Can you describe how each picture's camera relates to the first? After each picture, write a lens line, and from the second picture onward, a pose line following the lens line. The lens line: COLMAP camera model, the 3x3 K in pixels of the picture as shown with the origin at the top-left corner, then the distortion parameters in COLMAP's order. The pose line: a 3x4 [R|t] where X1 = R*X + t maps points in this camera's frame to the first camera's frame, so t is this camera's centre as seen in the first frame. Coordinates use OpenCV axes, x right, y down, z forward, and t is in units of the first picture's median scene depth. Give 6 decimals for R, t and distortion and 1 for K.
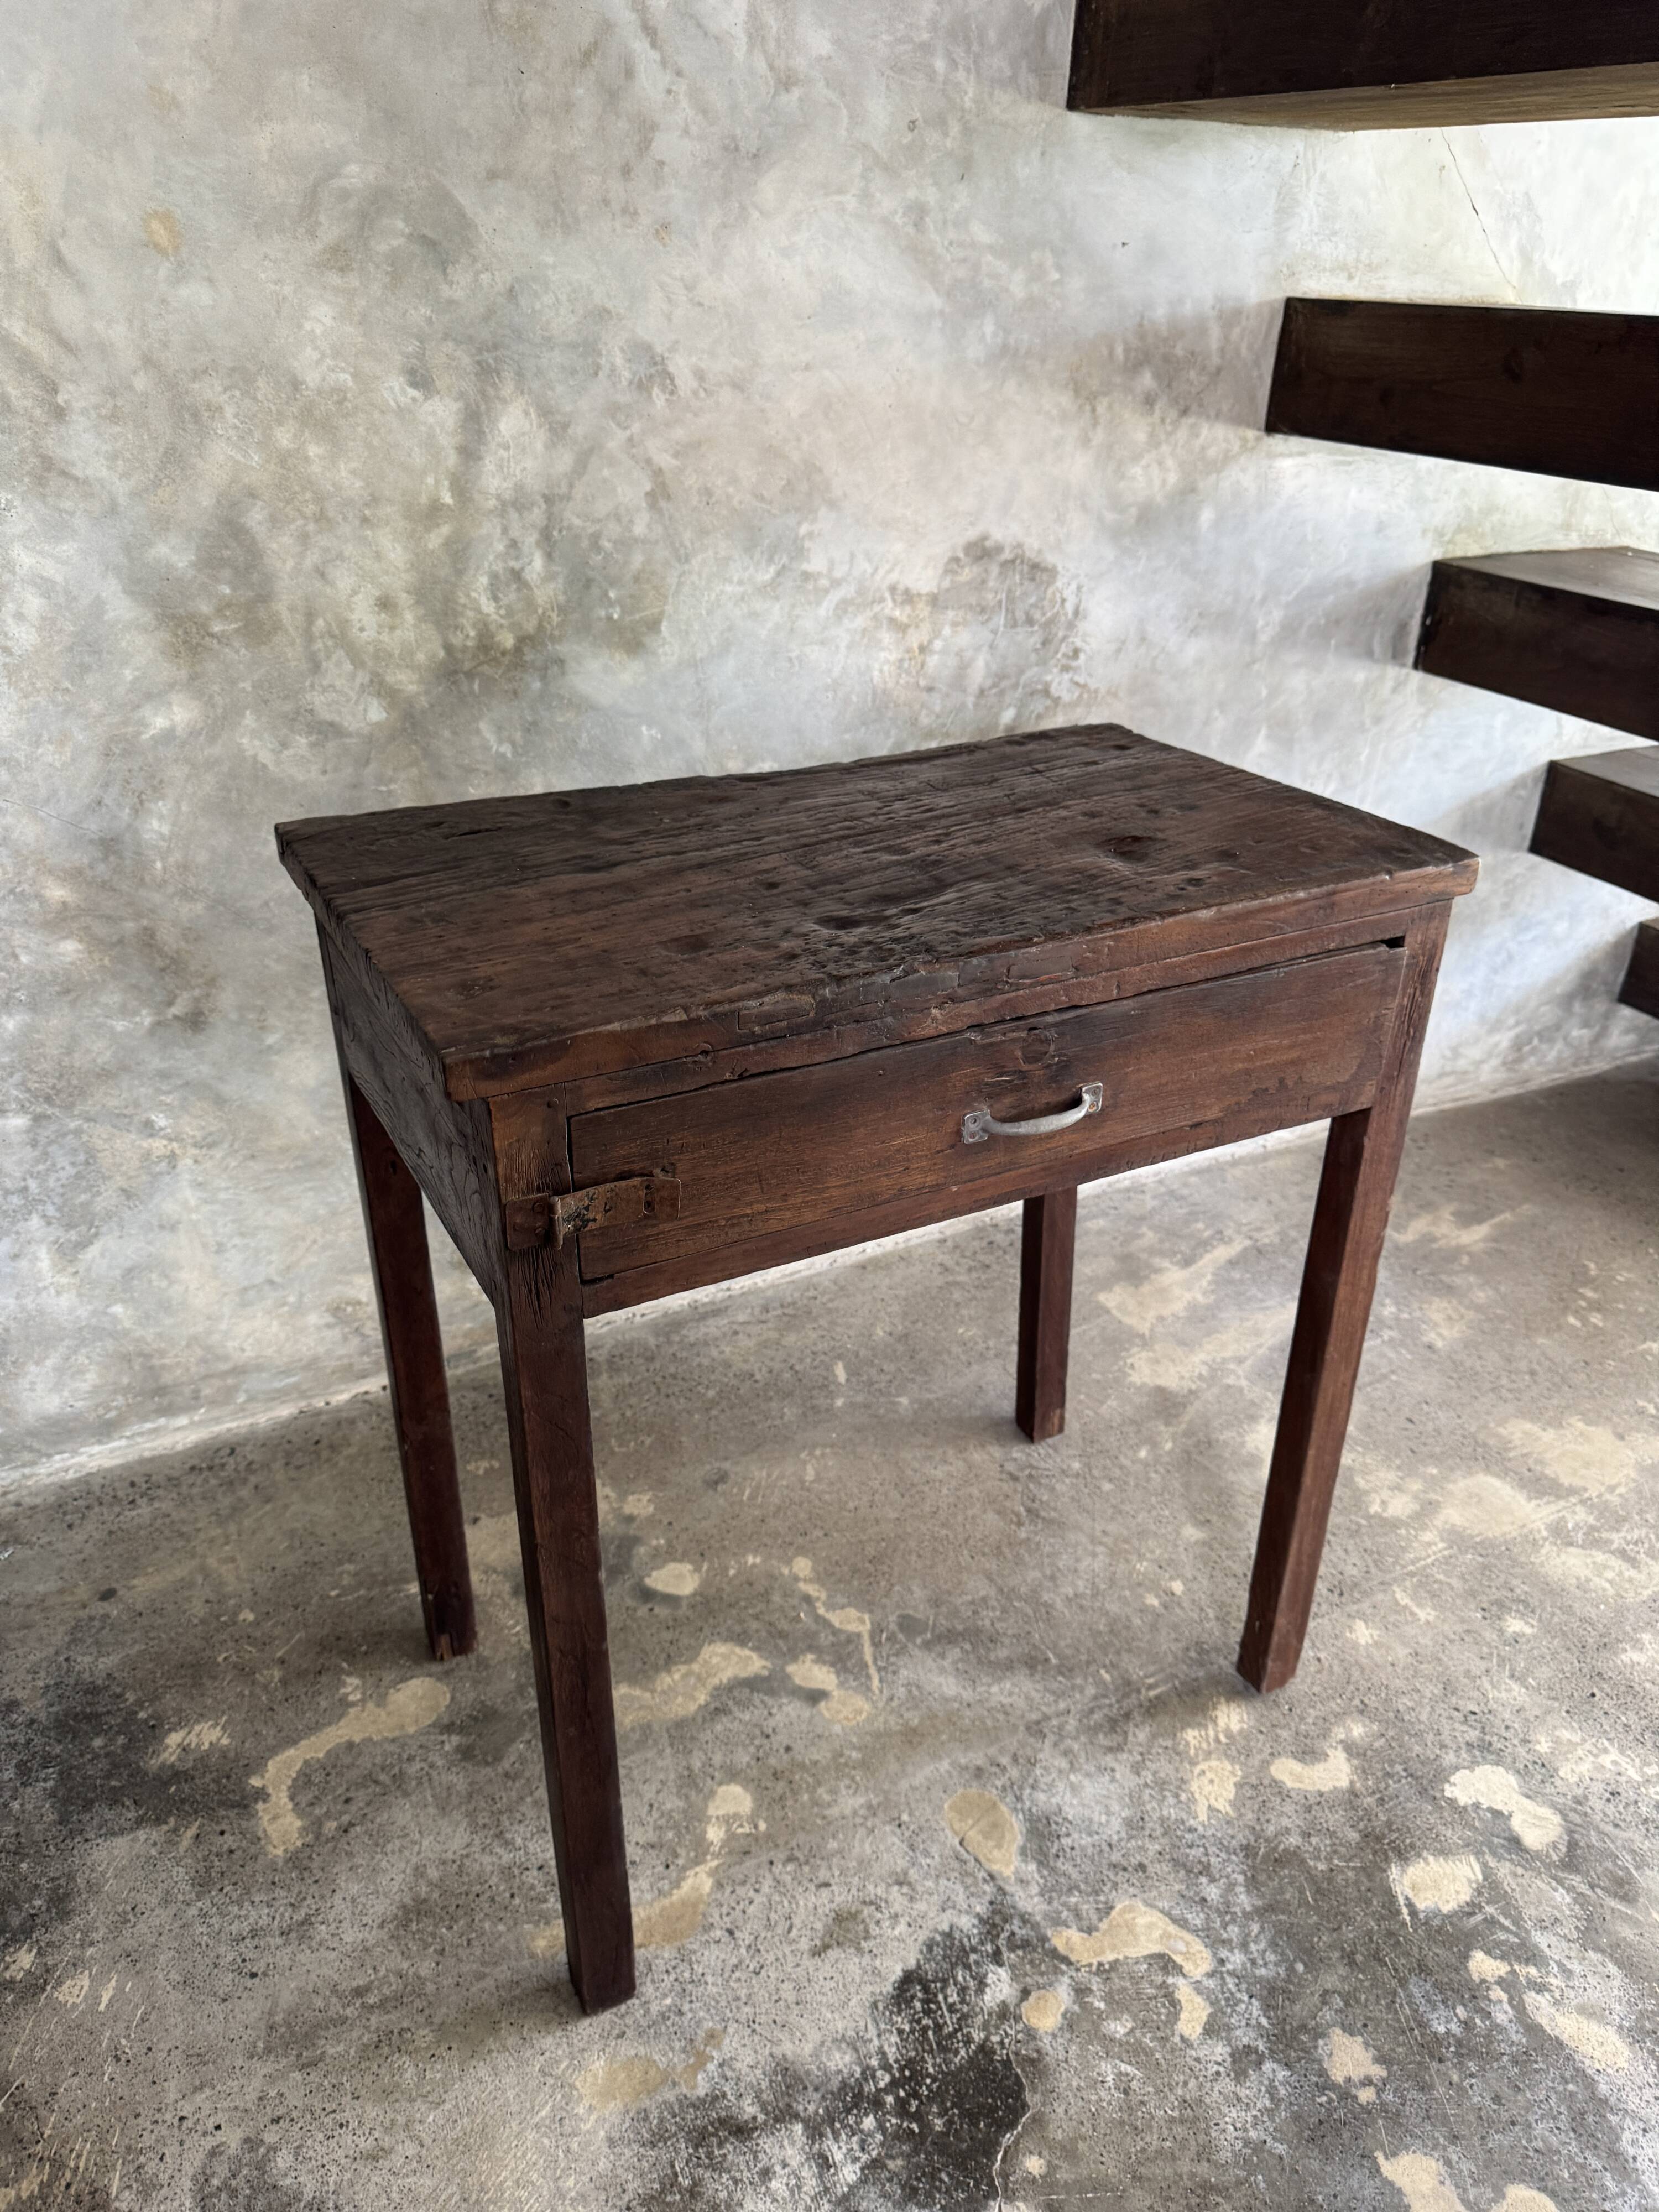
lens RADIAL K [[1582.8, 0, 839.3], [0, 1582.8, 1110.0], [0, 0, 1]] dist [0.014966, -0.034345]
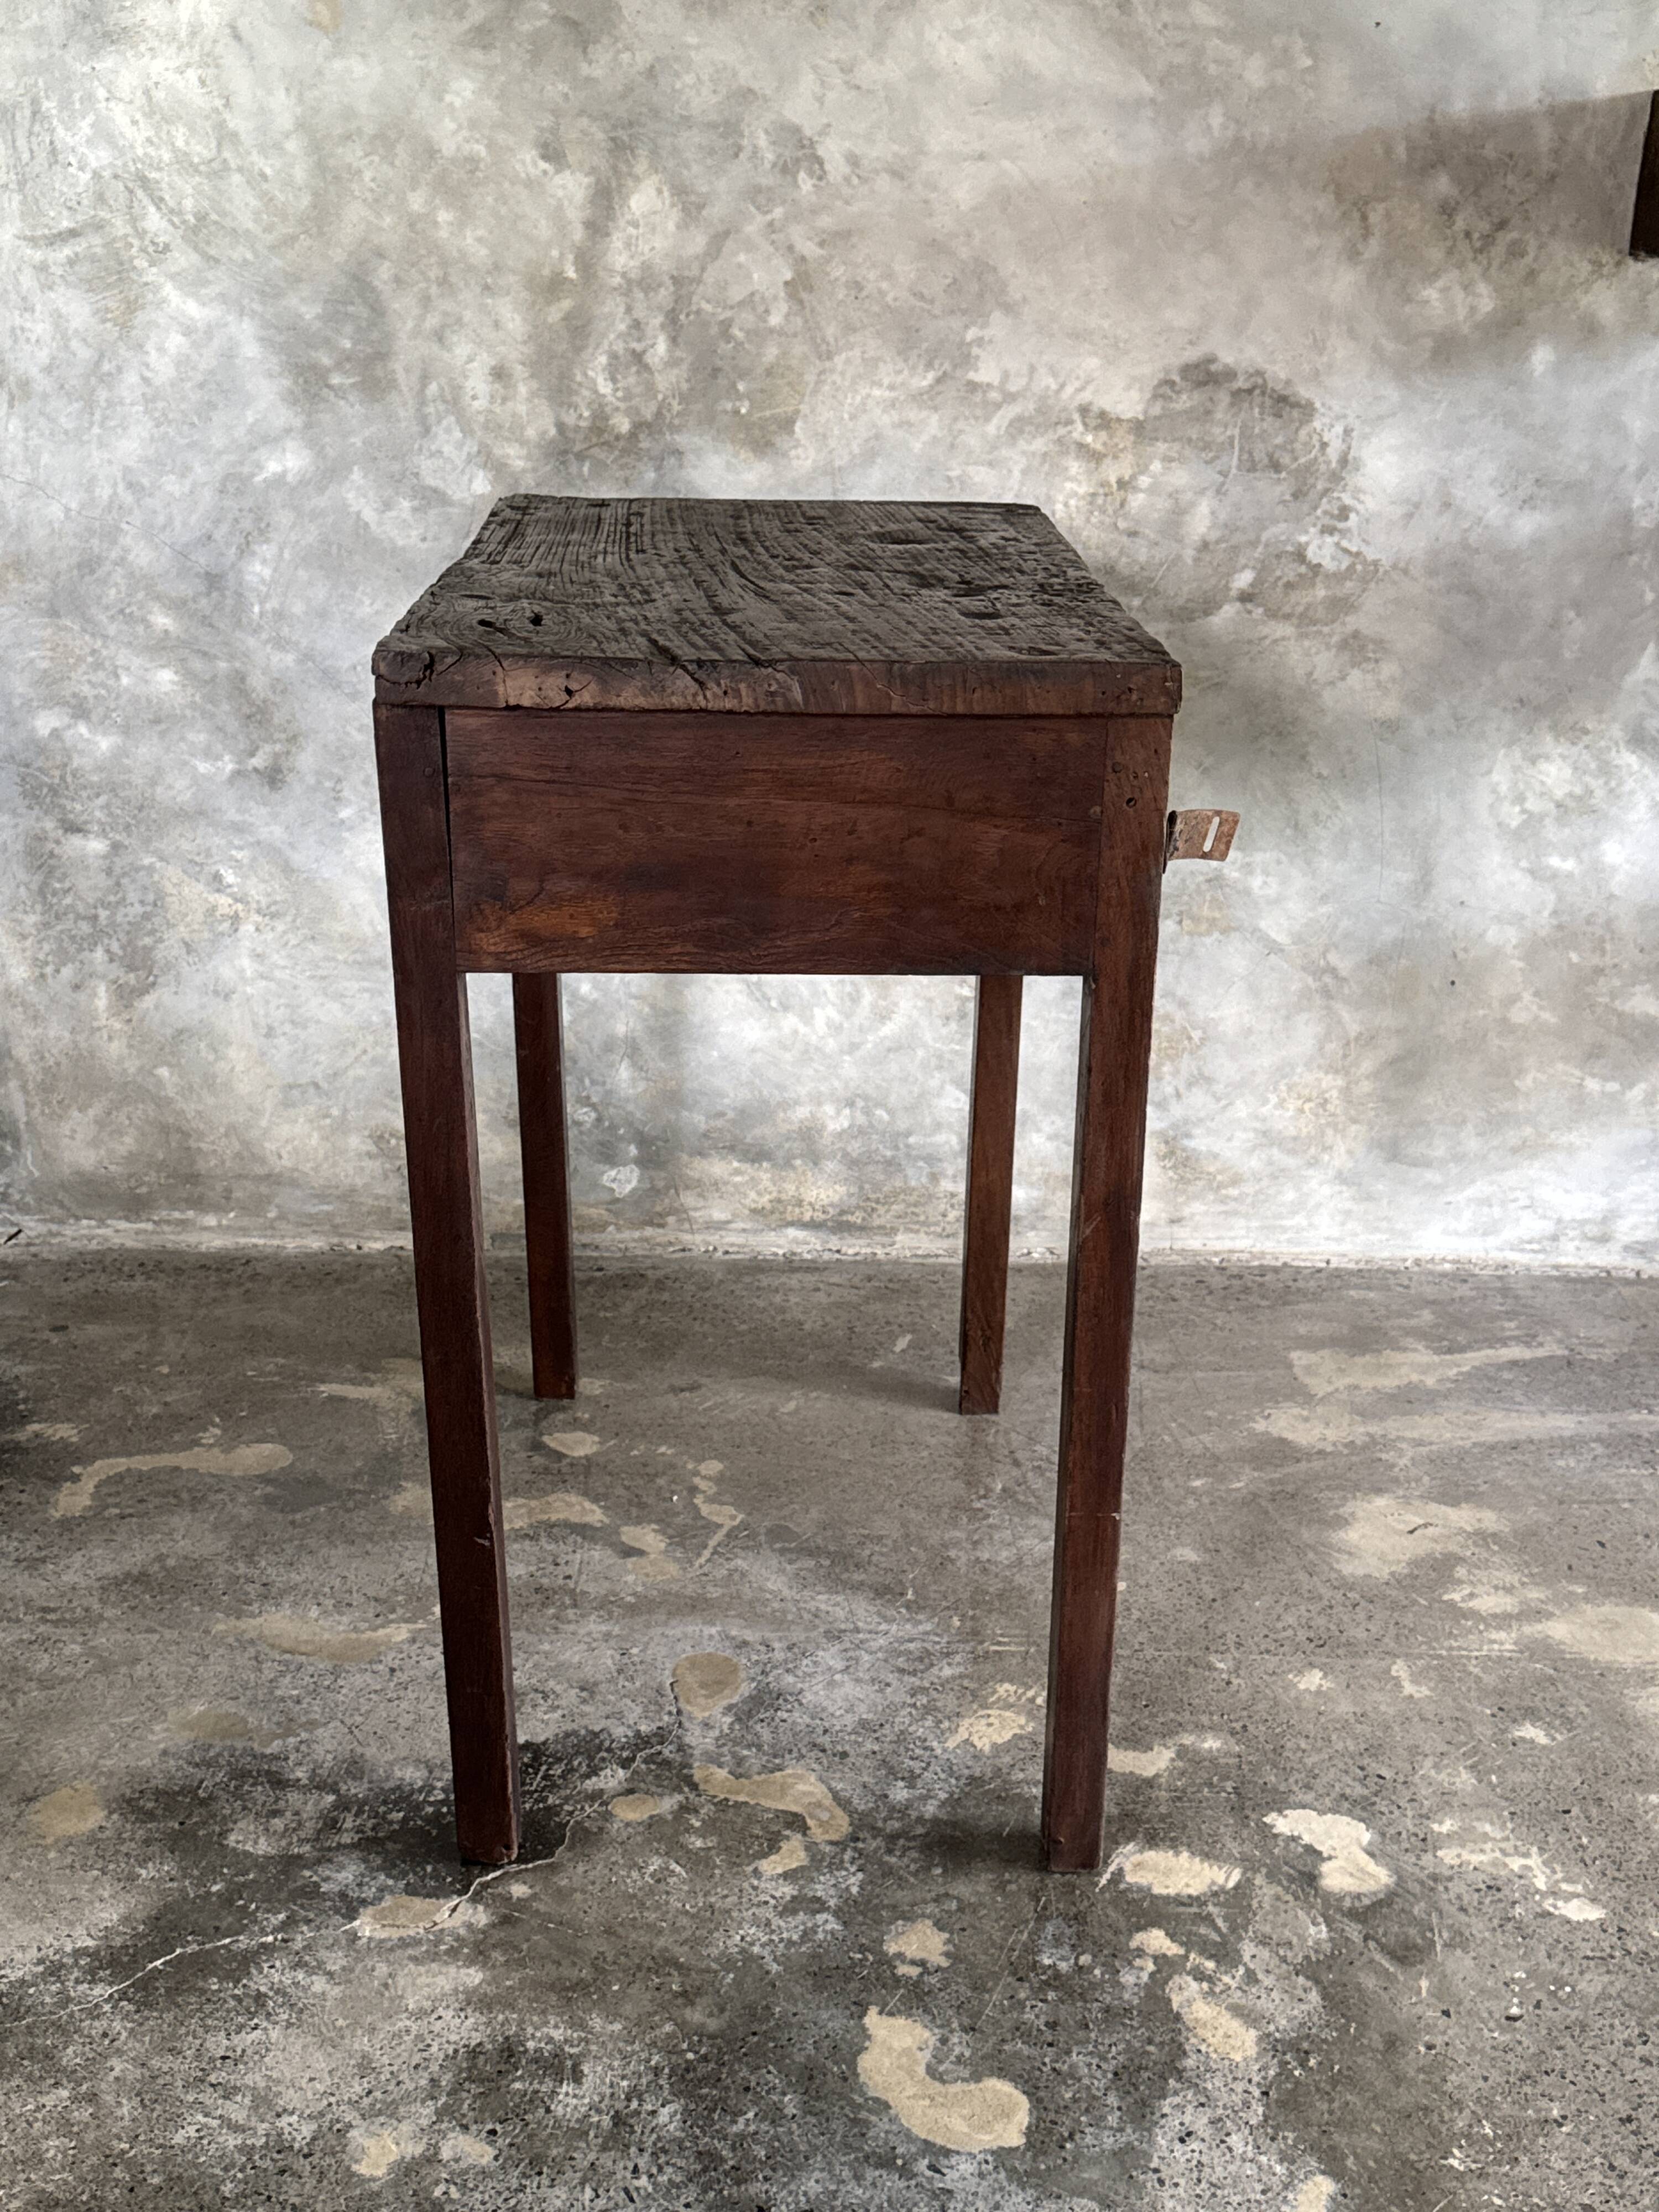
lens RADIAL K [[2522.8, 0, 830.2], [0, 2522.8, 1125.9], [0, 0, 1]] dist [0.088042, 0.000000]
pose [[0.894089, 0.145895, -0.423462, 0.652696], [-0.214776, 0.969323, -0.119513, 0.288960], [0.393036, 0.197805, 0.897996, -0.265806]]
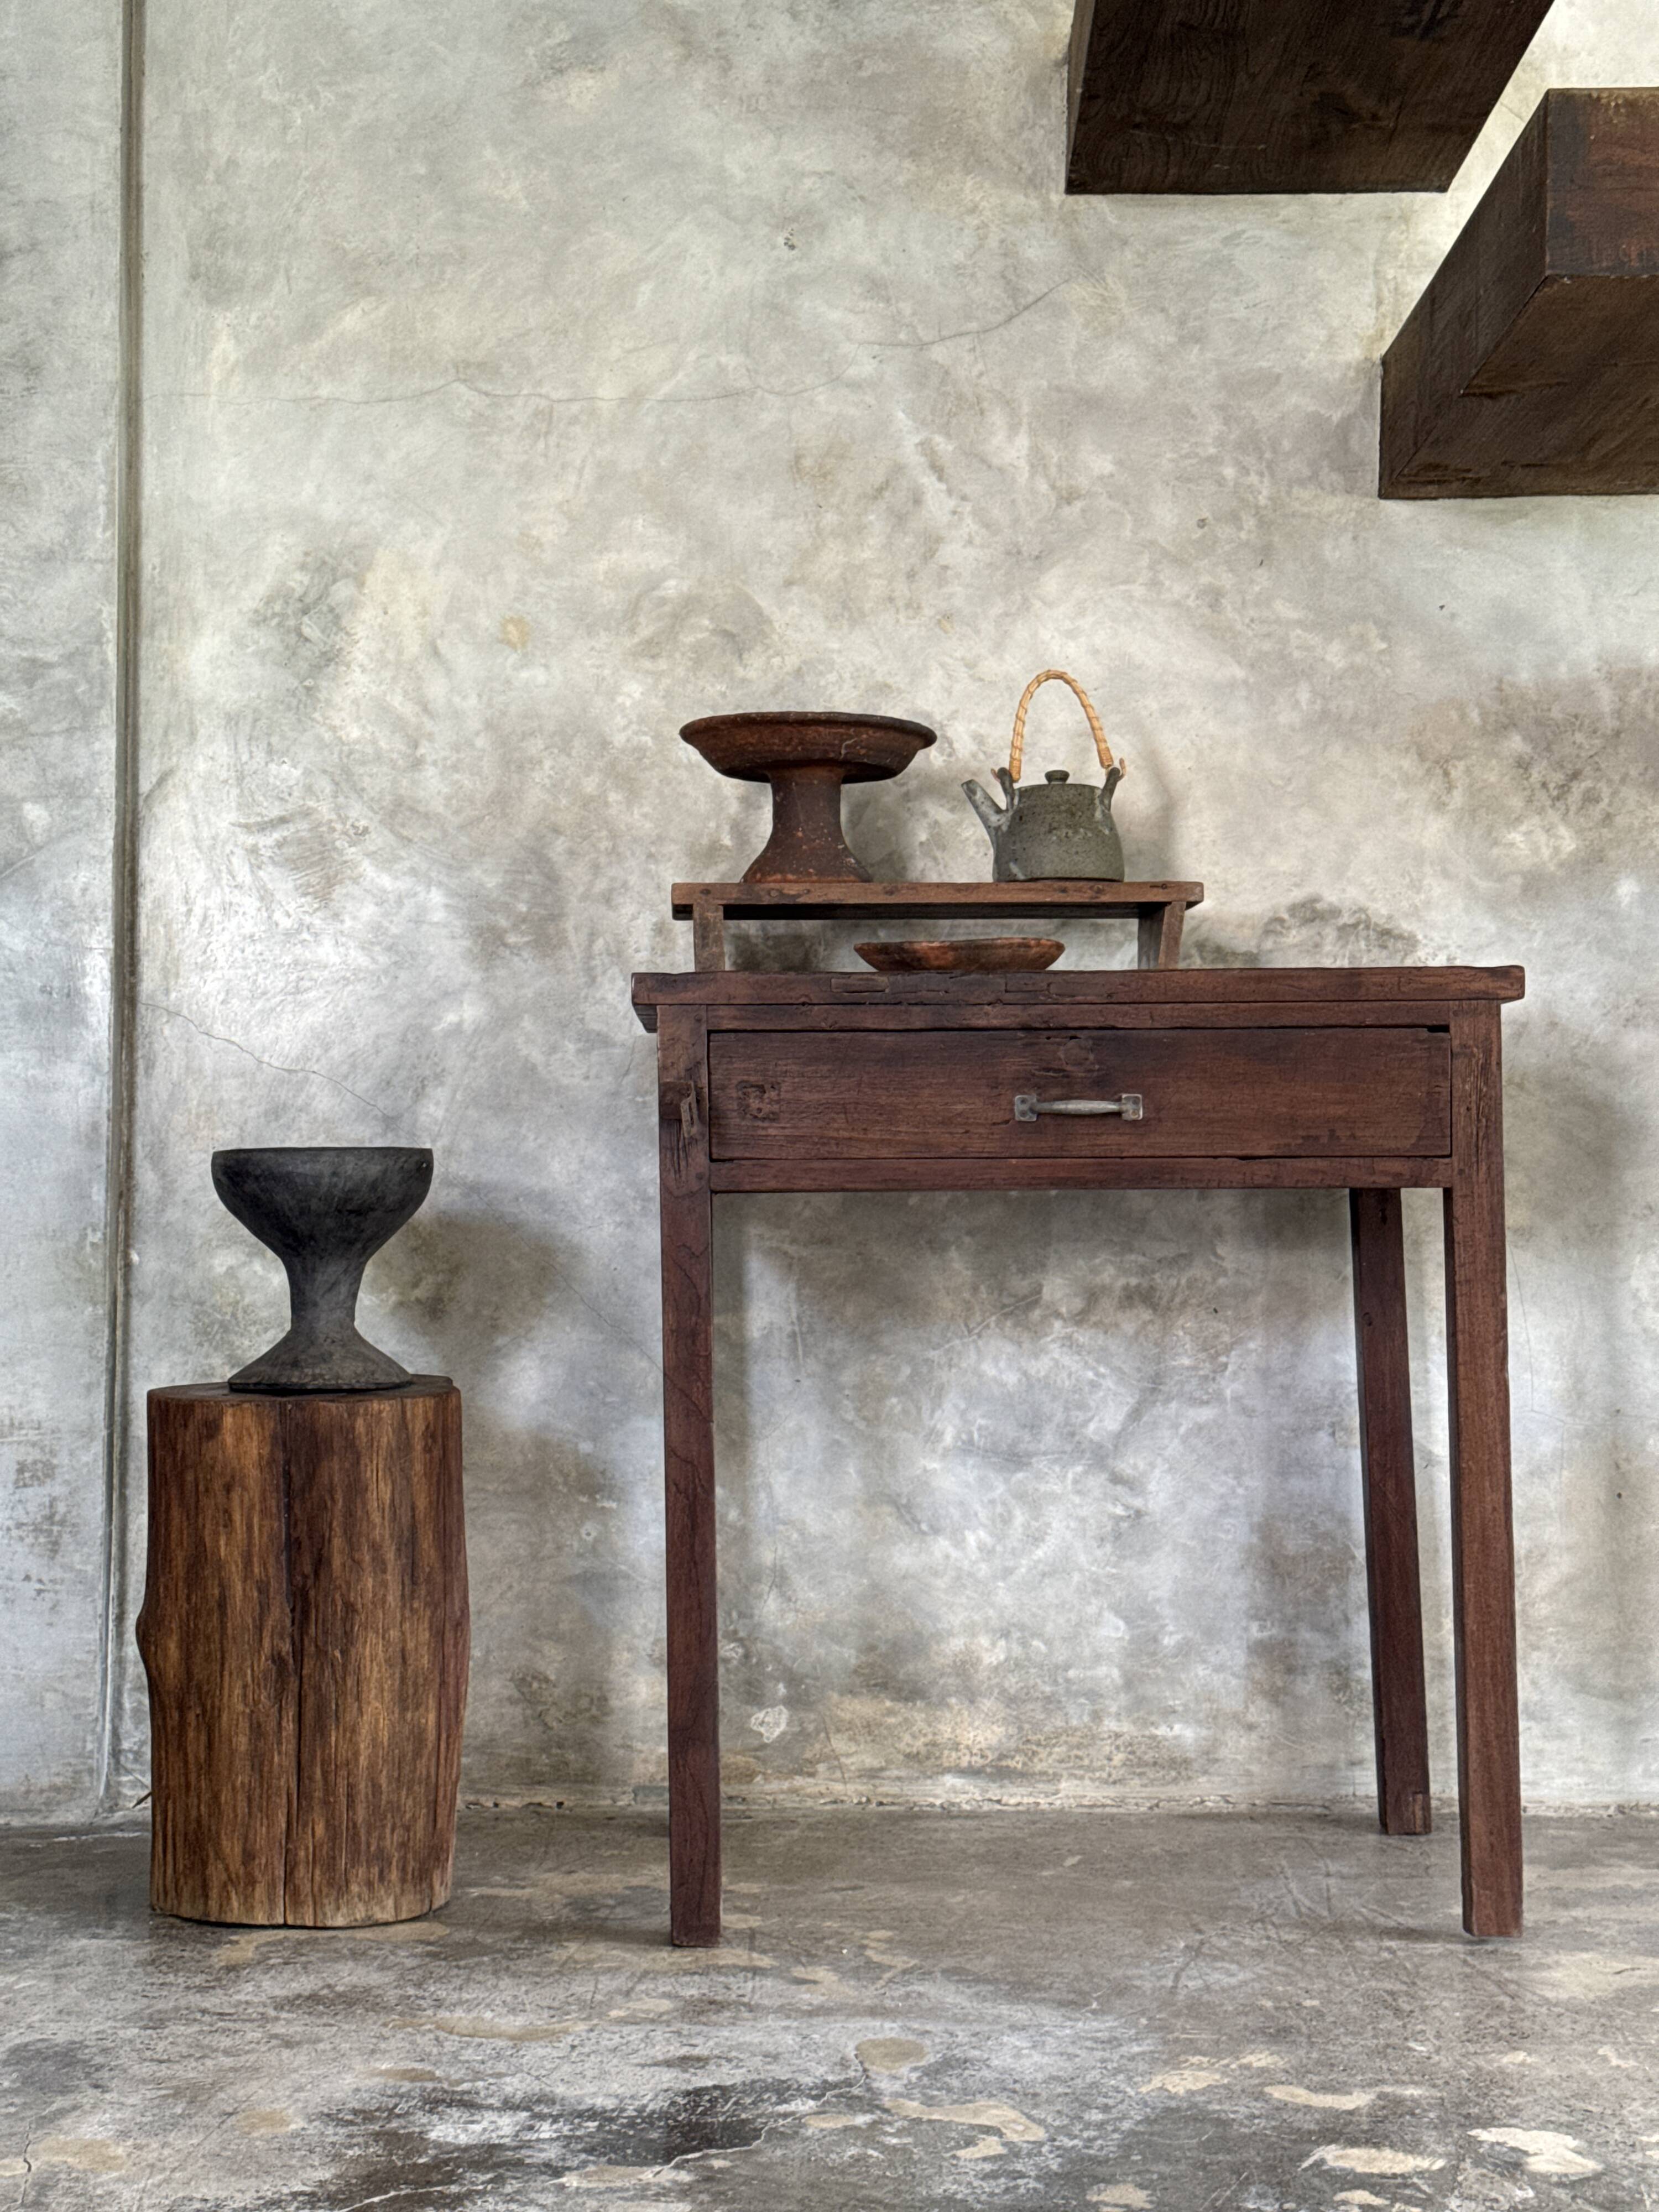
lens RADIAL K [[3125.9, 0, 801.6], [0, 3125.9, 1089.5], [0, 0, 1]] dist [0.112459, 0.000000]
pose [[0.876610, -0.039909, -0.479544, 0.830483], [-0.206318, 0.869137, -0.449482, 0.727568], [0.434728, 0.492959, 0.753660, -0.525797]]
